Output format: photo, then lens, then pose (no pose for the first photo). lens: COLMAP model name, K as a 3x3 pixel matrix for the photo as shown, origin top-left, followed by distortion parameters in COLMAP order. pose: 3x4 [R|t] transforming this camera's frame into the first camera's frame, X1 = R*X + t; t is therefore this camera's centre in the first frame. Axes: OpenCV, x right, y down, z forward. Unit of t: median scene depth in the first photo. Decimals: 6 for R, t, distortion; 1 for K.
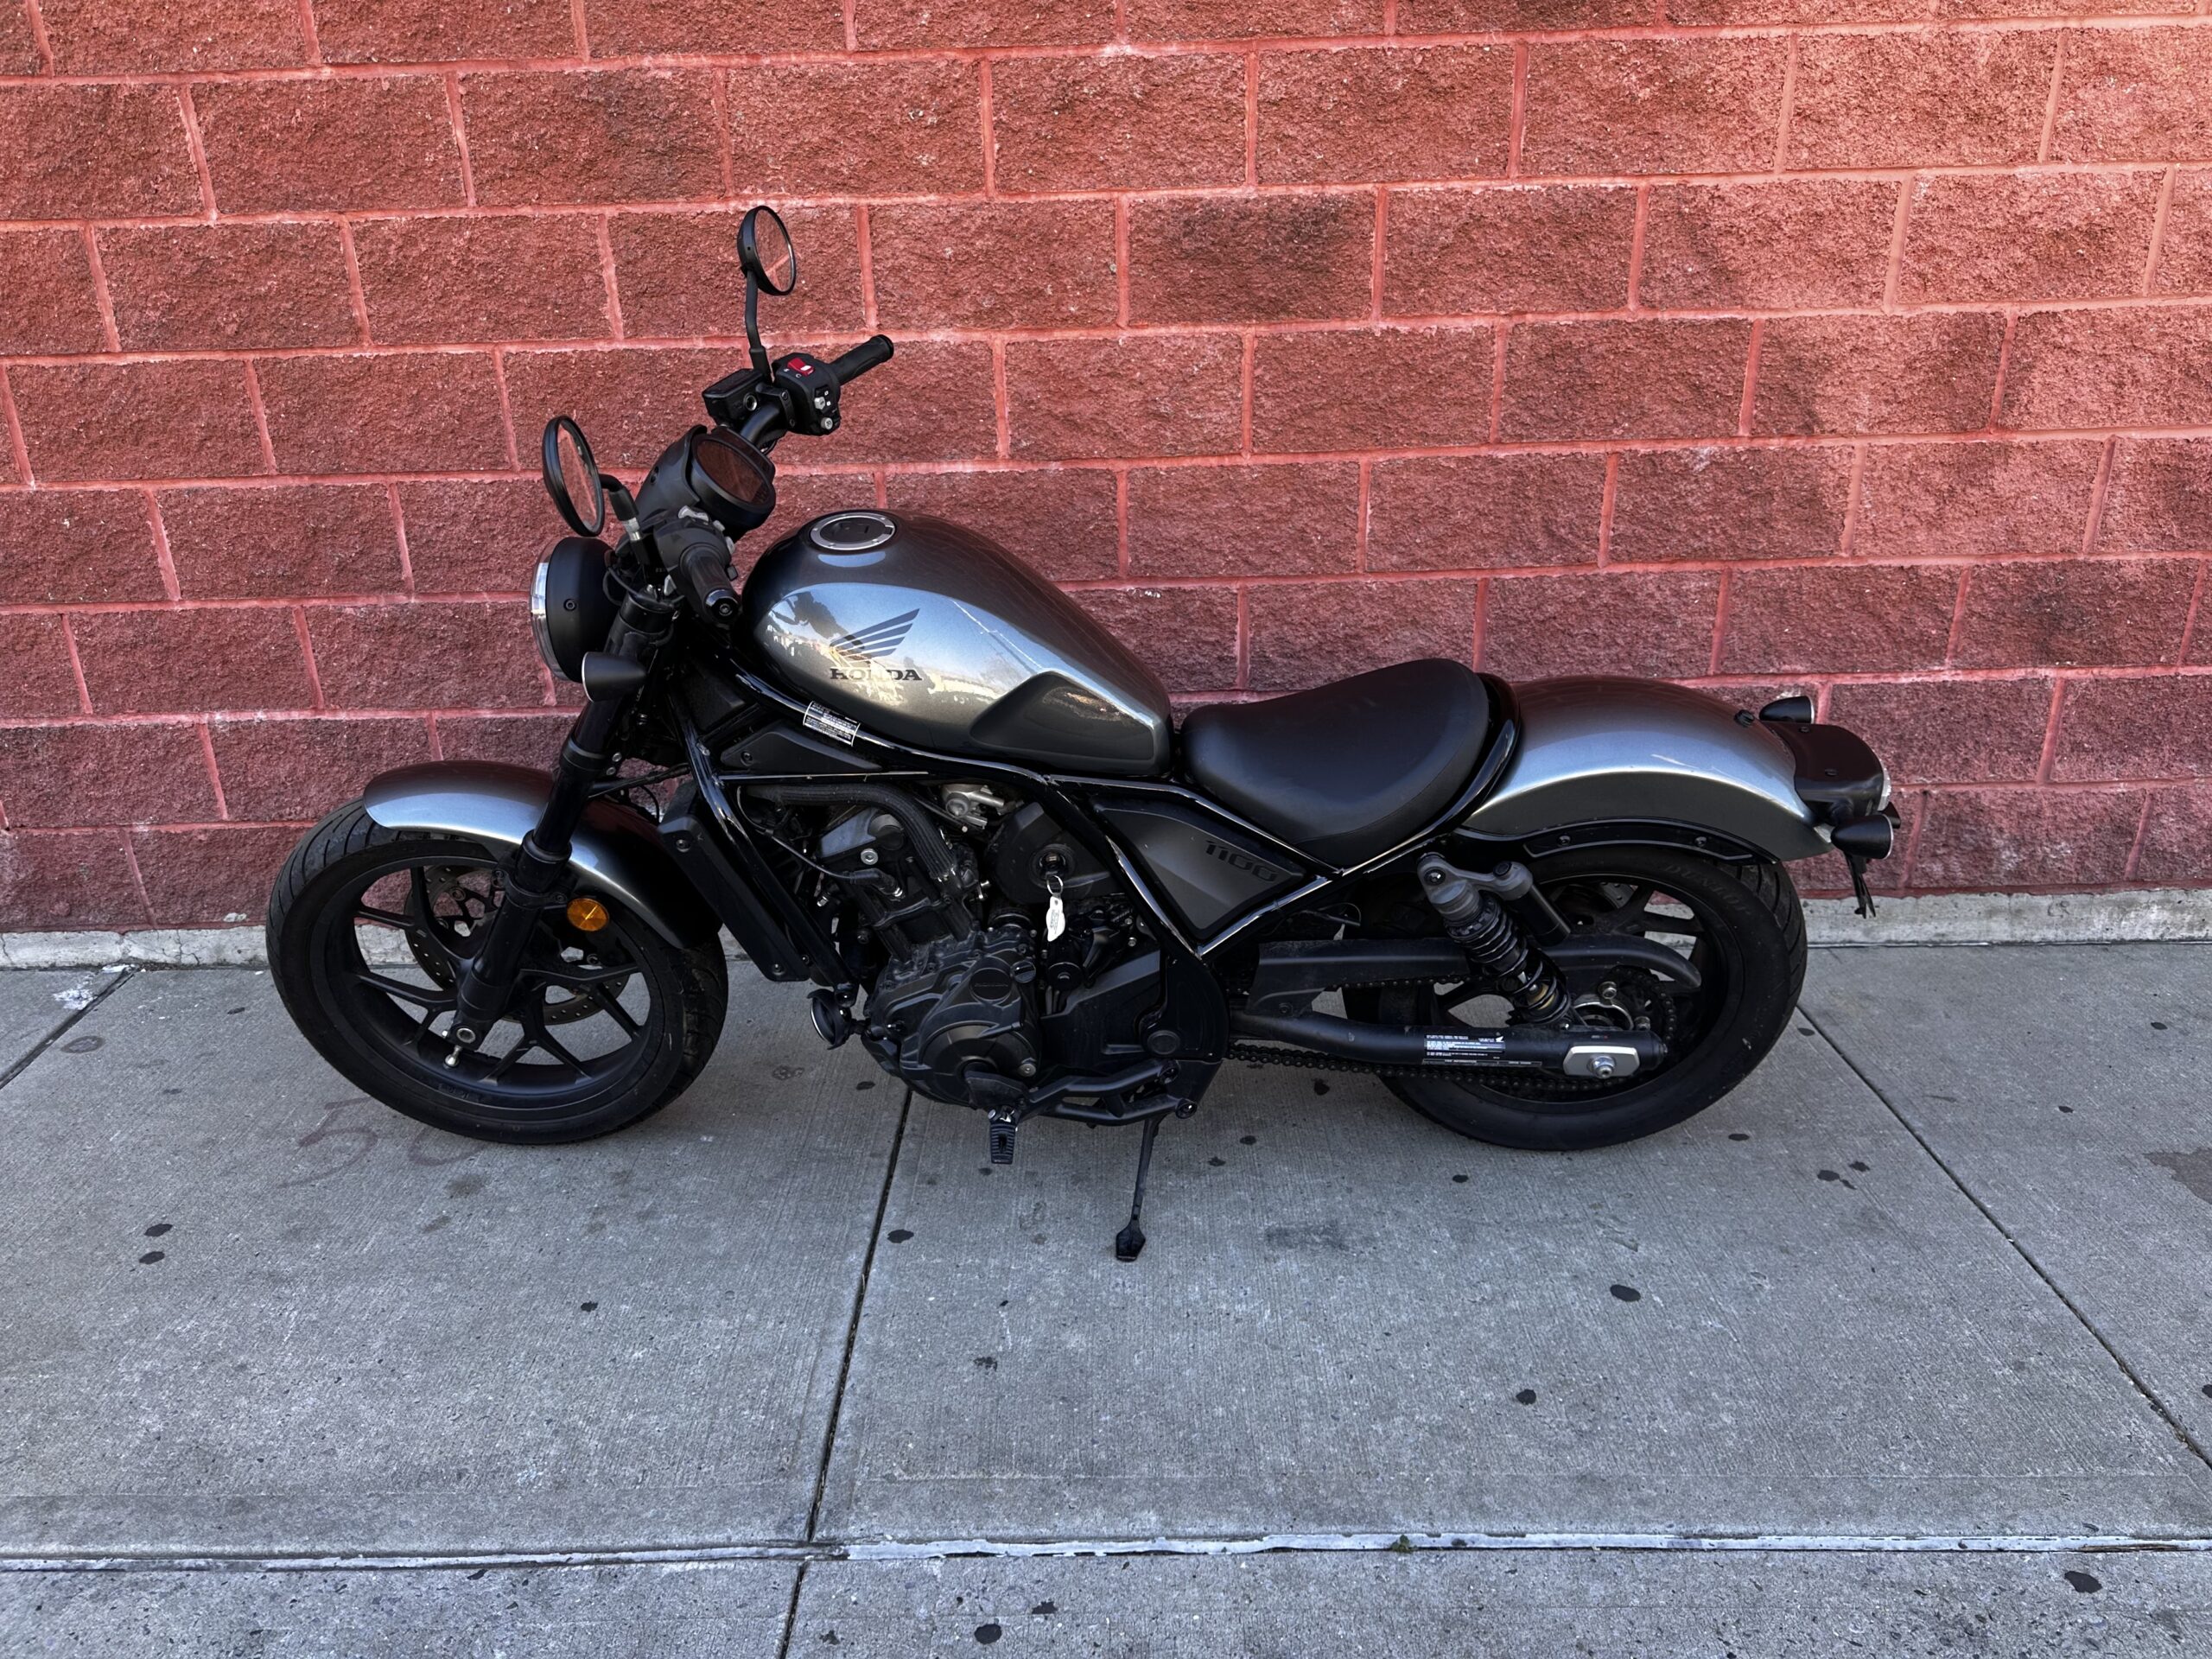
lens RADIAL K [[1571.6, 0, 1114.9], [0, 1571.6, 827.0], [0, 0, 1]] dist [0.020367, -0.027590]
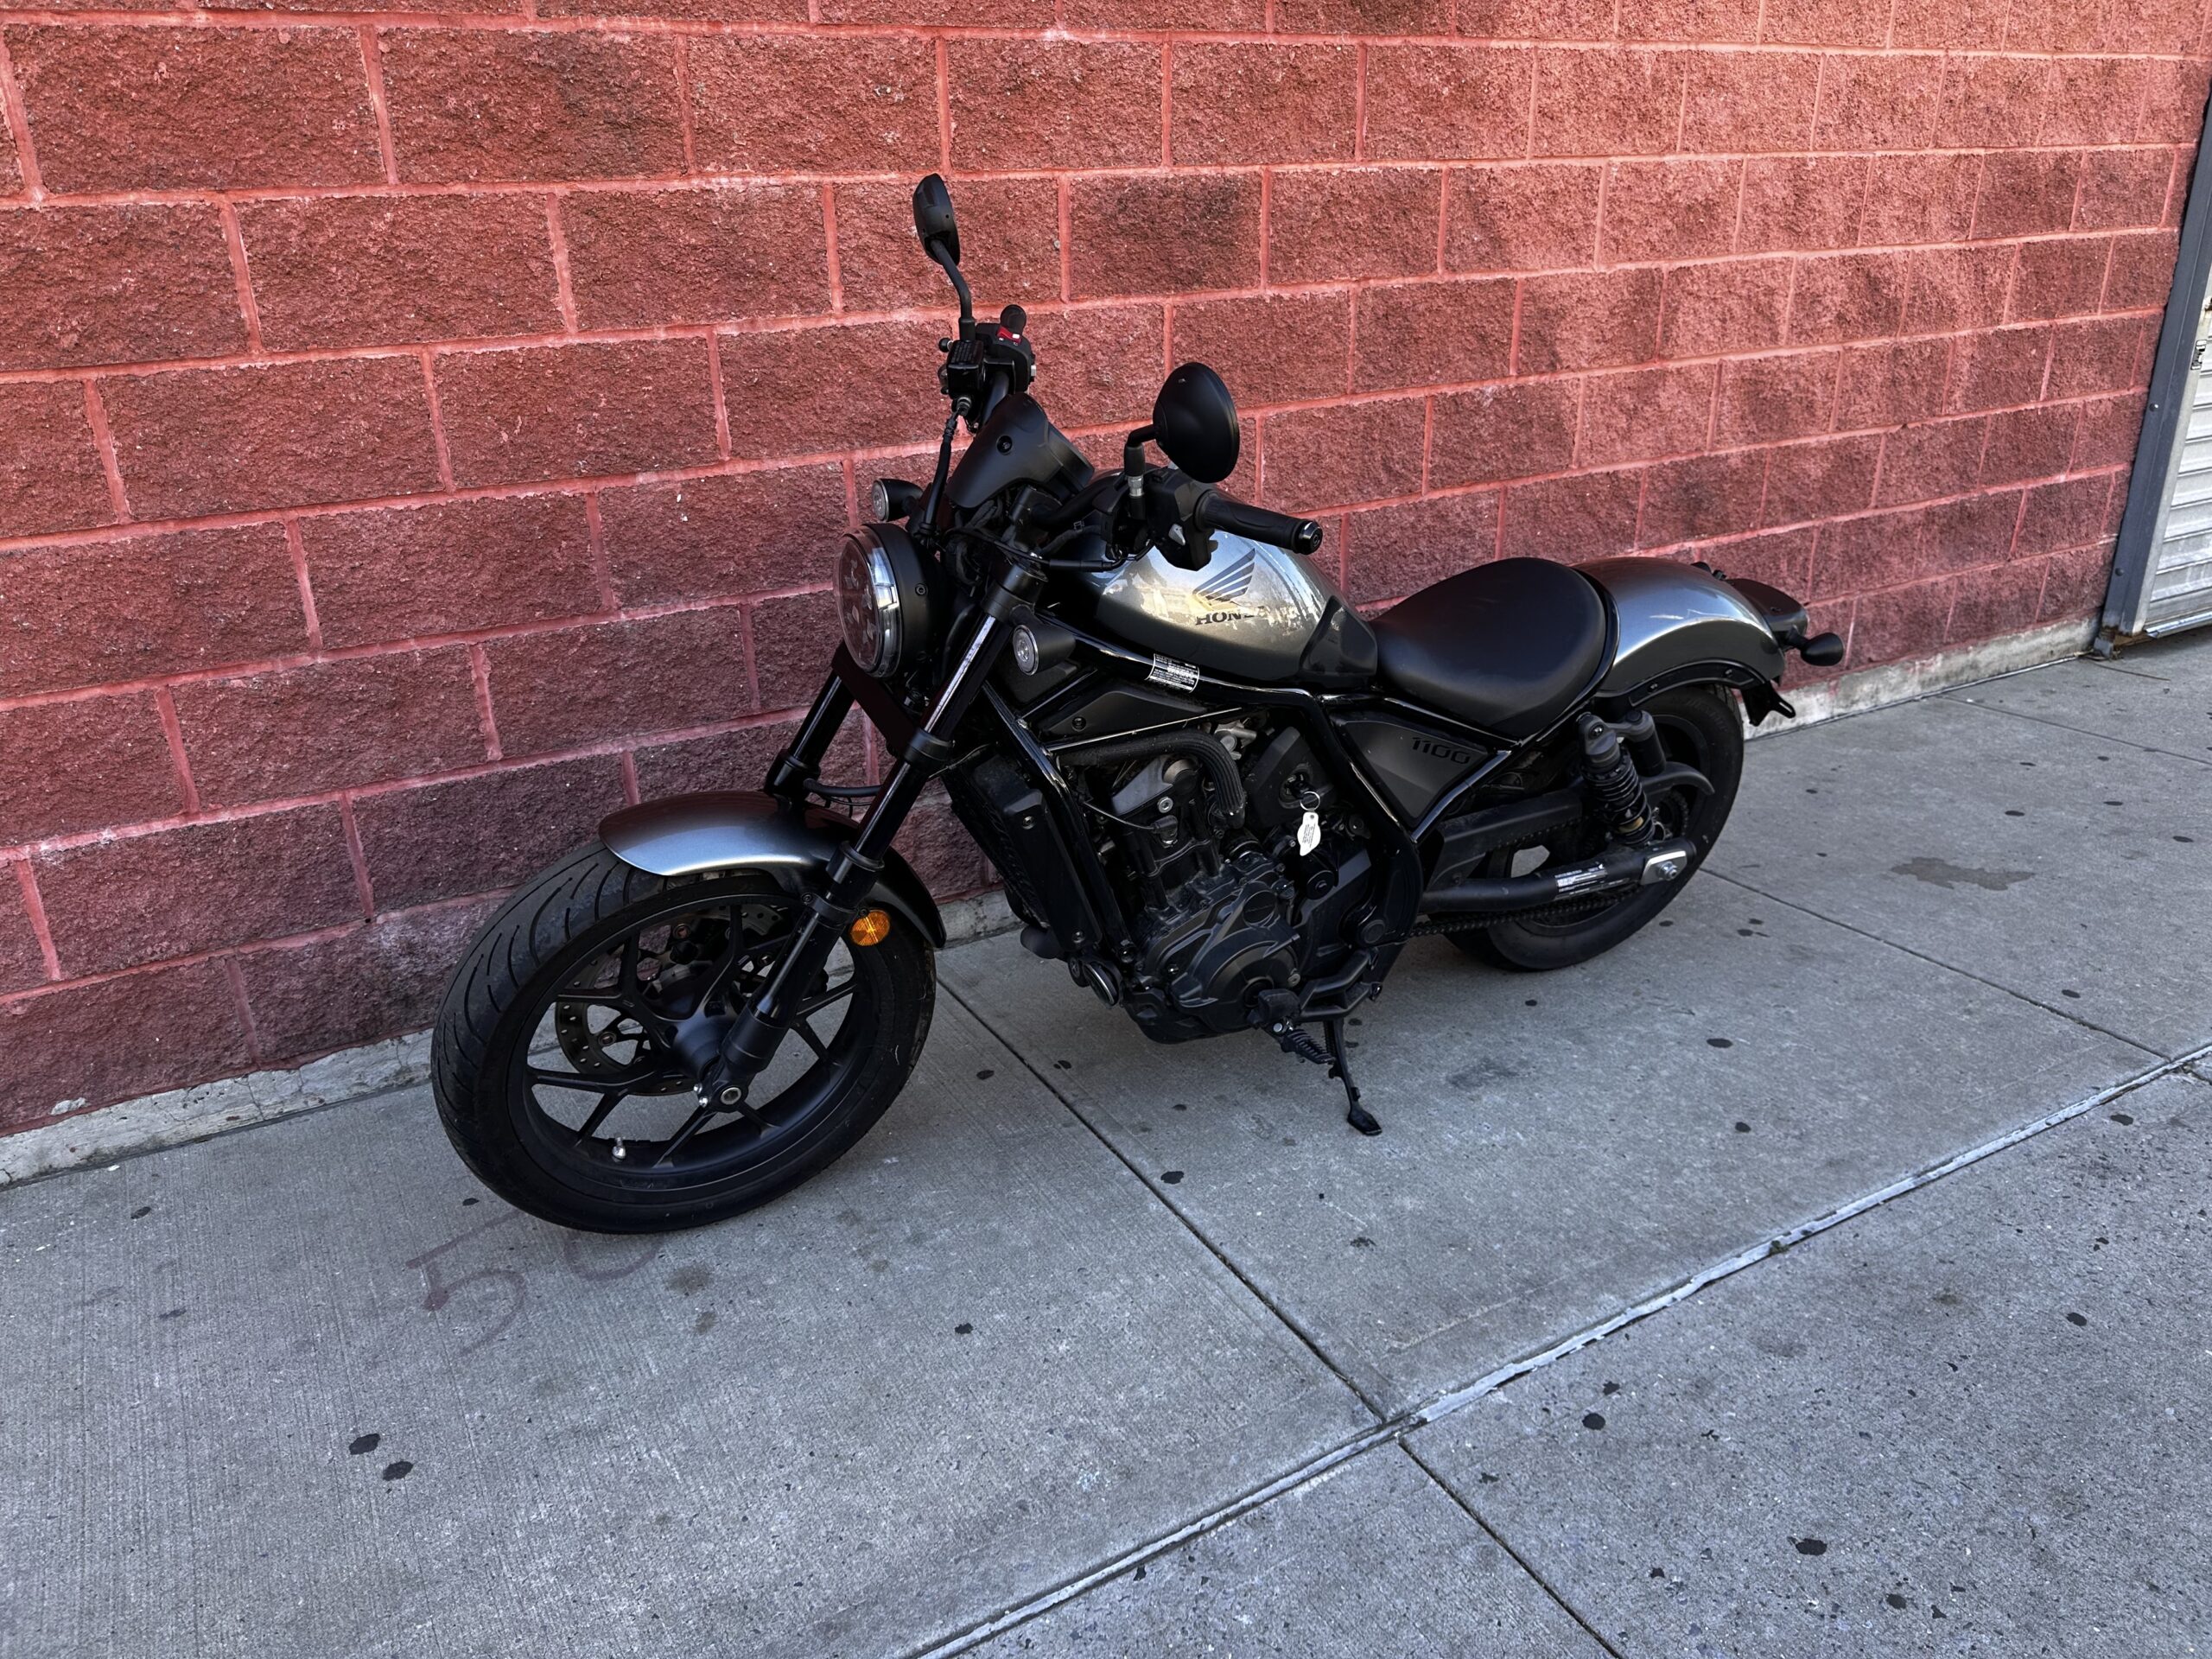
lens RADIAL K [[1571.6, 0, 1105.4], [0, 1571.6, 824.2], [0, 0, 1]] dist [0.020367, -0.027590]
pose [[0.867845, -0.185212, 0.461023, -0.517496], [0.191466, 0.980922, 0.033656, -0.008096], [-0.458461, 0.059062, 0.886750, 0.084239]]
